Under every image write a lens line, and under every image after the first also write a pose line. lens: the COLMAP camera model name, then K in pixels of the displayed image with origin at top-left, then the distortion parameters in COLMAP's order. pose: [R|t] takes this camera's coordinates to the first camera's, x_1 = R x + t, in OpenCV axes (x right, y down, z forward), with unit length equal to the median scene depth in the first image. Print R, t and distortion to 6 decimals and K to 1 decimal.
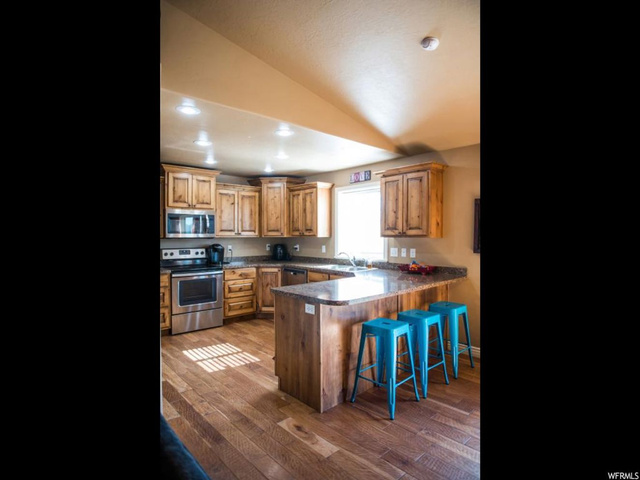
lens RADIAL K [[345.3, 0, 320.6], [0, 345.3, 240.4], [0, 0, 1]] dist [-0.004824, -0.000187]
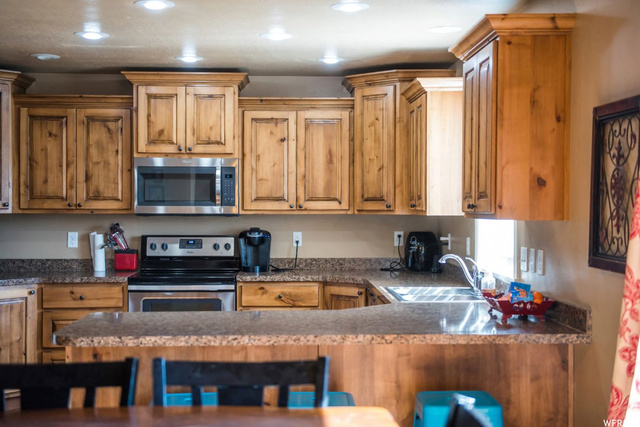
lens RADIAL K [[965.7, 0, 318.4], [0, 965.7, 215.9], [0, 0, 1]] dist [0.190669, 0.000000]
pose [[0.766727, 0.009954, -0.641896, 0.624208], [-0.013719, 0.999906, -0.000881, -0.006421], [0.641827, 0.009482, 0.766791, 0.058382]]
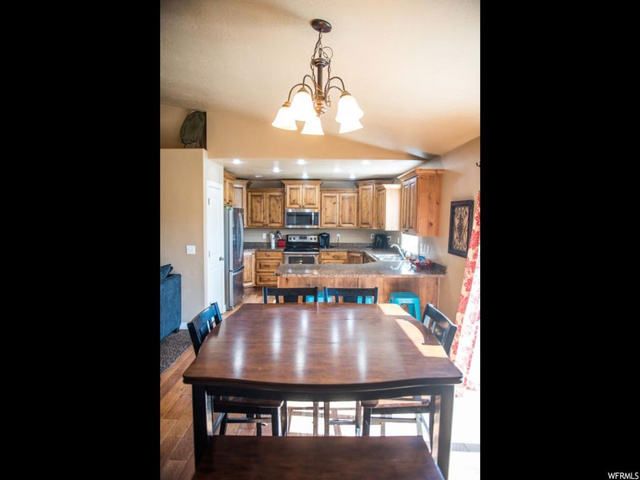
lens RADIAL K [[336.1, 0, 320.9], [0, 336.1, 241.0], [0, 0, 1]] dist [-0.006503, -0.000249]
pose [[0.750621, 0.056033, -0.658352, 0.598741], [-0.022060, 0.997967, 0.059786, -0.038332], [0.660364, -0.030353, 0.750332, -0.020339]]
